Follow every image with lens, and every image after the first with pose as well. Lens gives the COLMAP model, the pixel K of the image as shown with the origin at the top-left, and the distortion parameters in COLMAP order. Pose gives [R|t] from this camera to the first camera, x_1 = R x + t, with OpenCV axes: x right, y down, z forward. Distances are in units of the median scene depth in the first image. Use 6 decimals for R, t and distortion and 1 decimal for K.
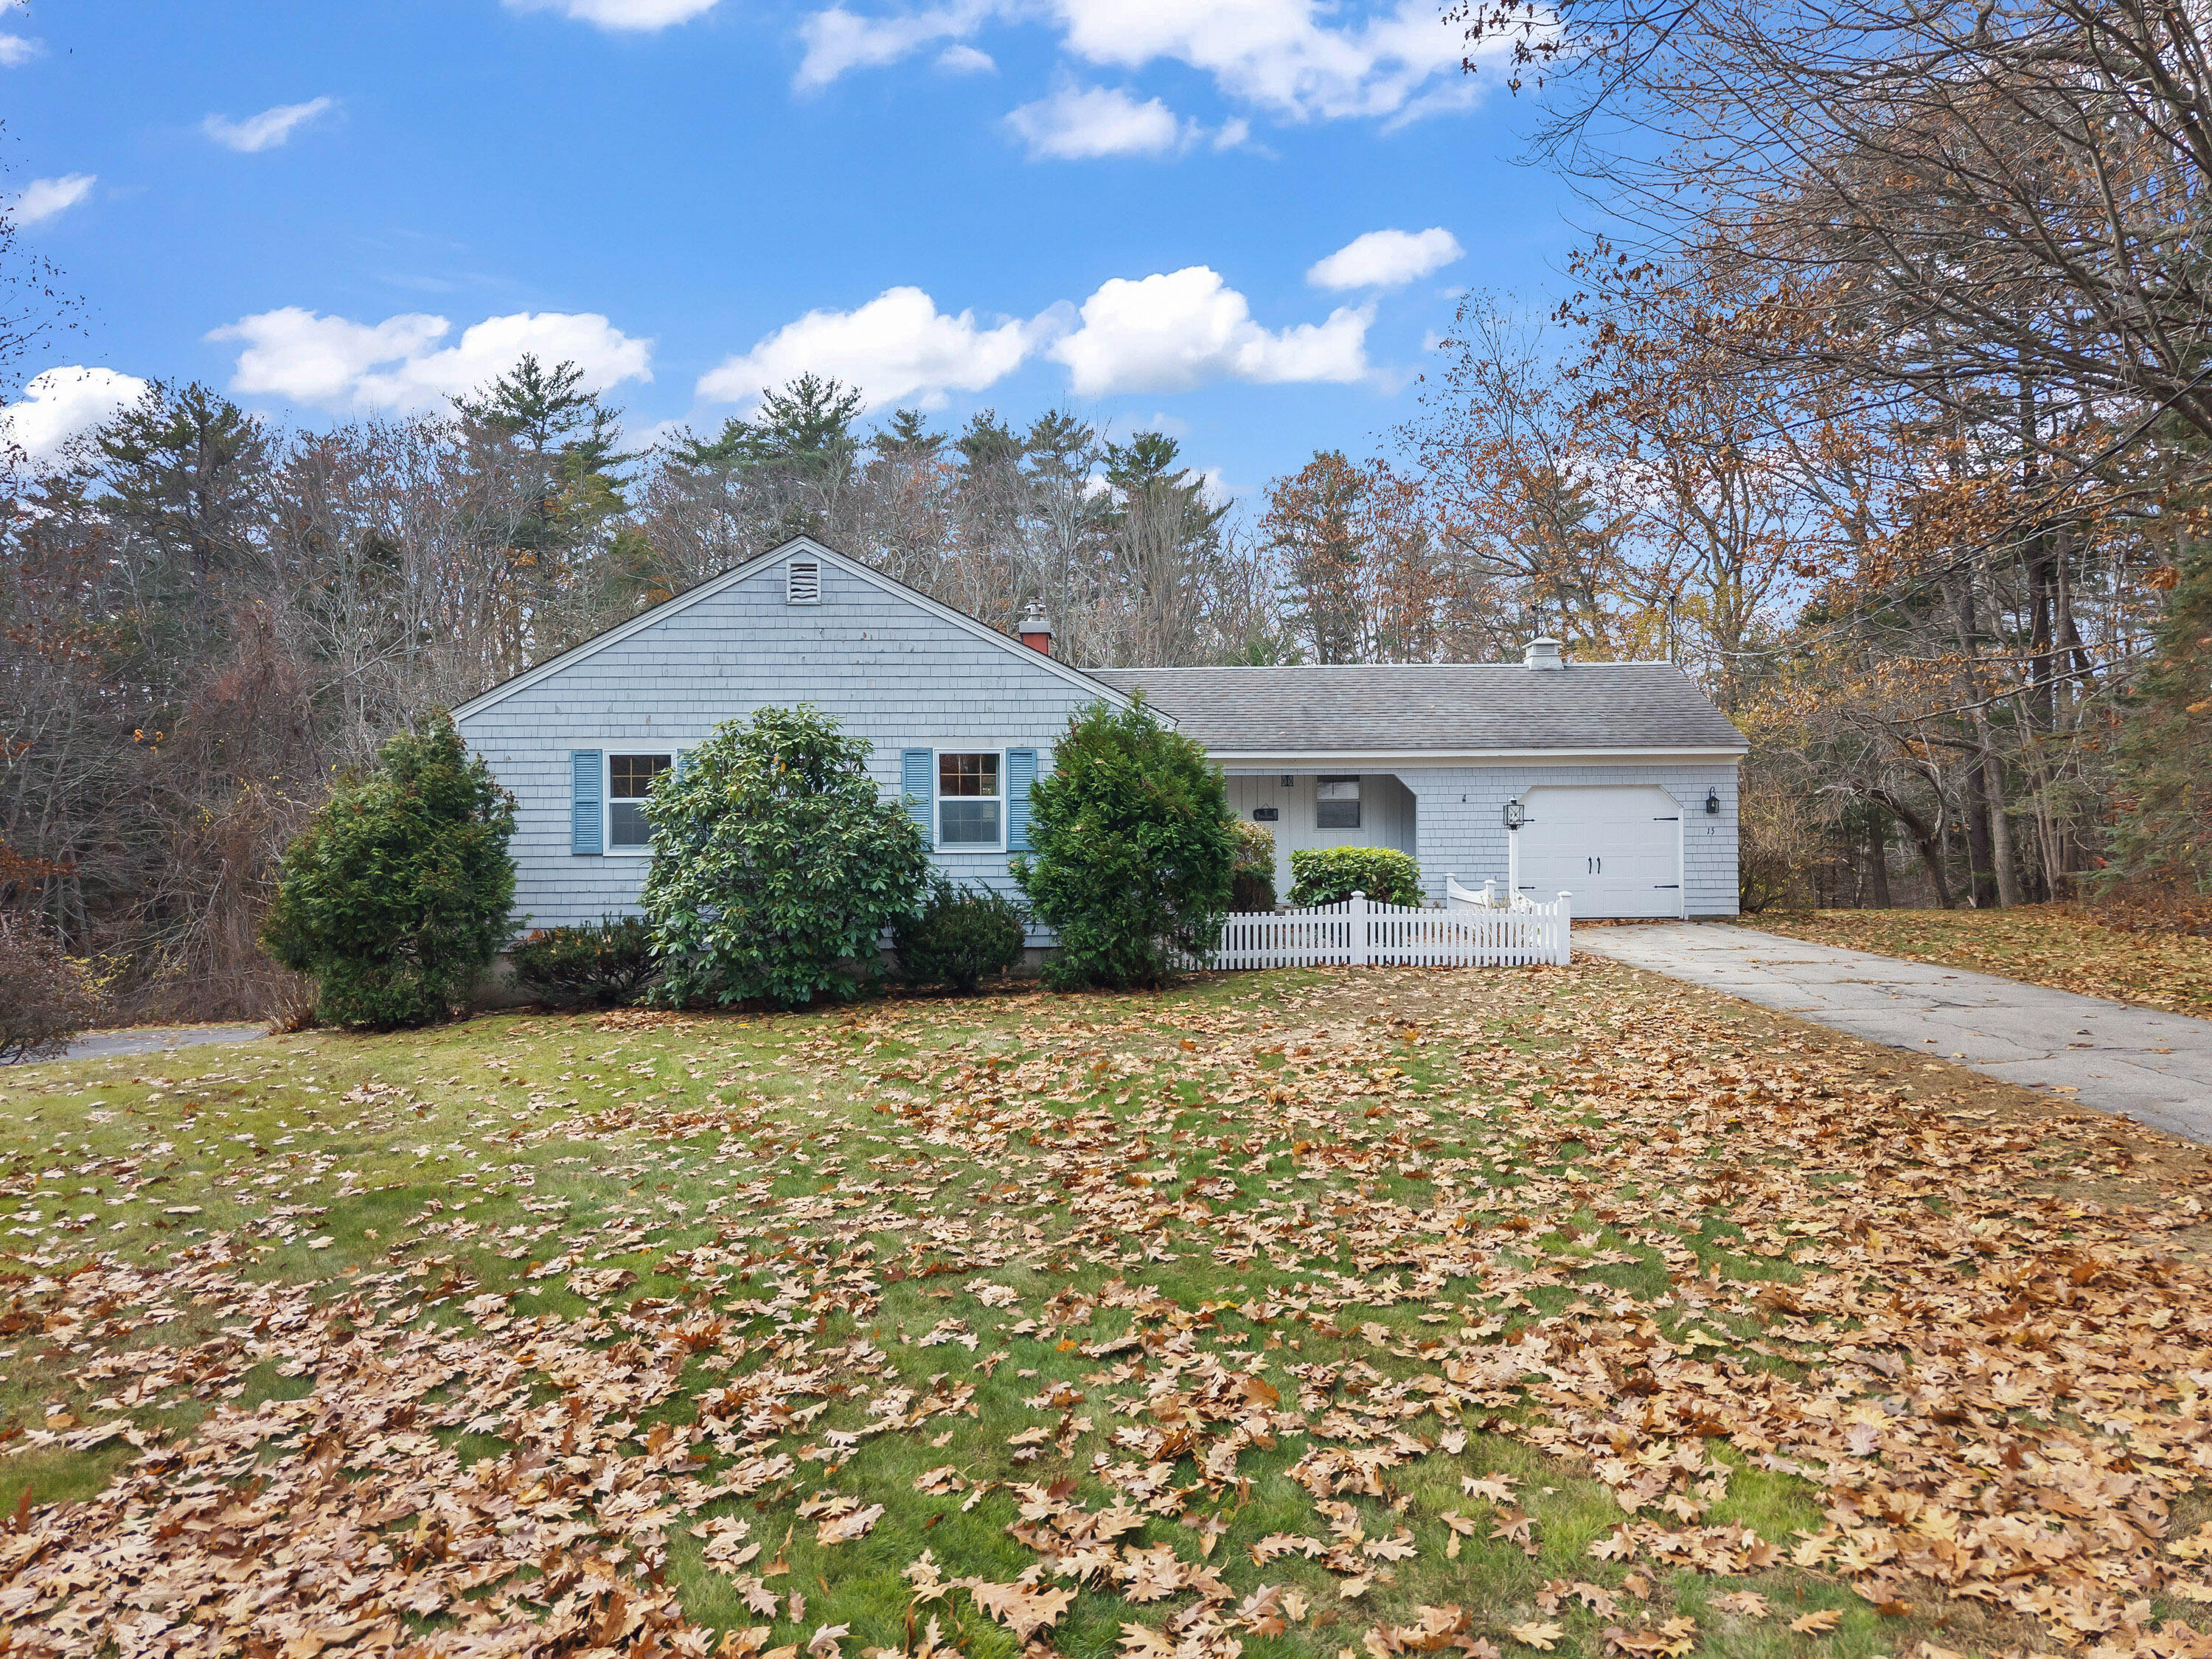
lens RADIAL K [[1501.6, 0, 1106.0], [0, 1501.6, 829.5], [0, 0, 1]] dist [0.006325, -0.003192]
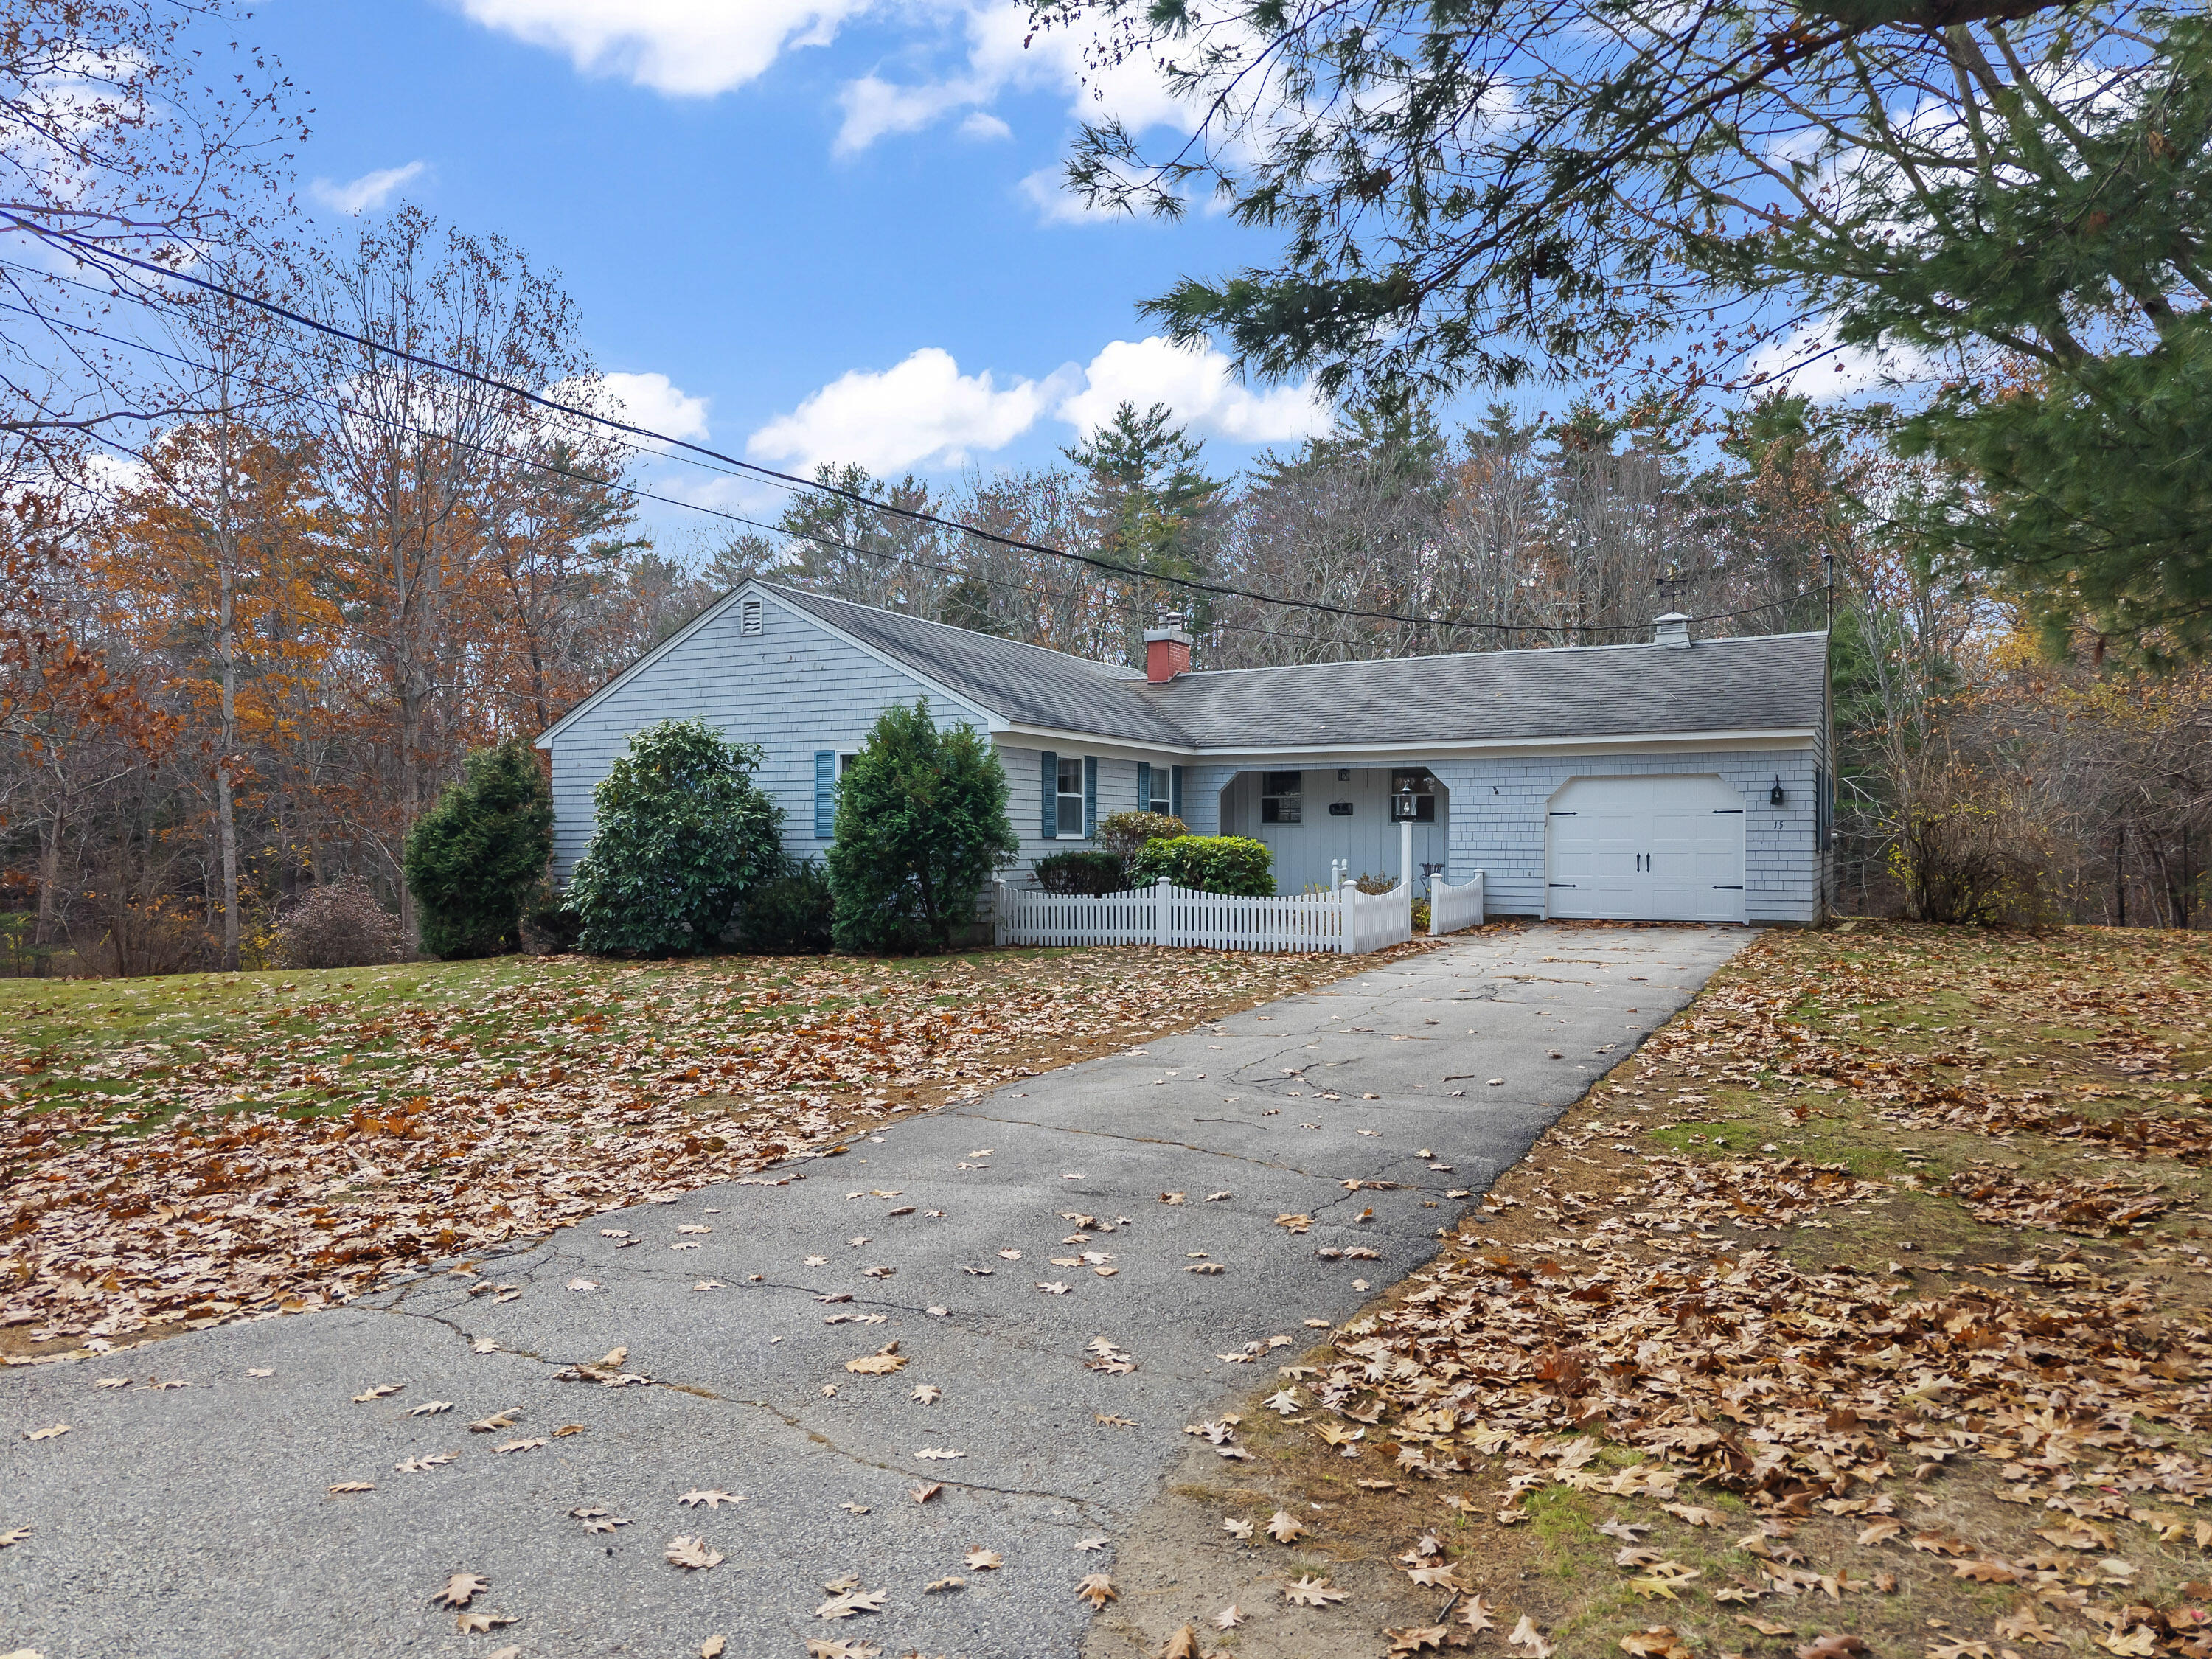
lens RADIAL K [[1516.3, 0, 1093.2], [0, 1516.3, 825.5], [0, 0, 1]] dist [0.035692, -0.001423]
pose [[0.875752, 0.001920, -0.482758, 0.642486], [-0.005136, 0.999973, -0.005339, 0.010487], [0.482734, 0.007155, 0.875738, 0.036466]]
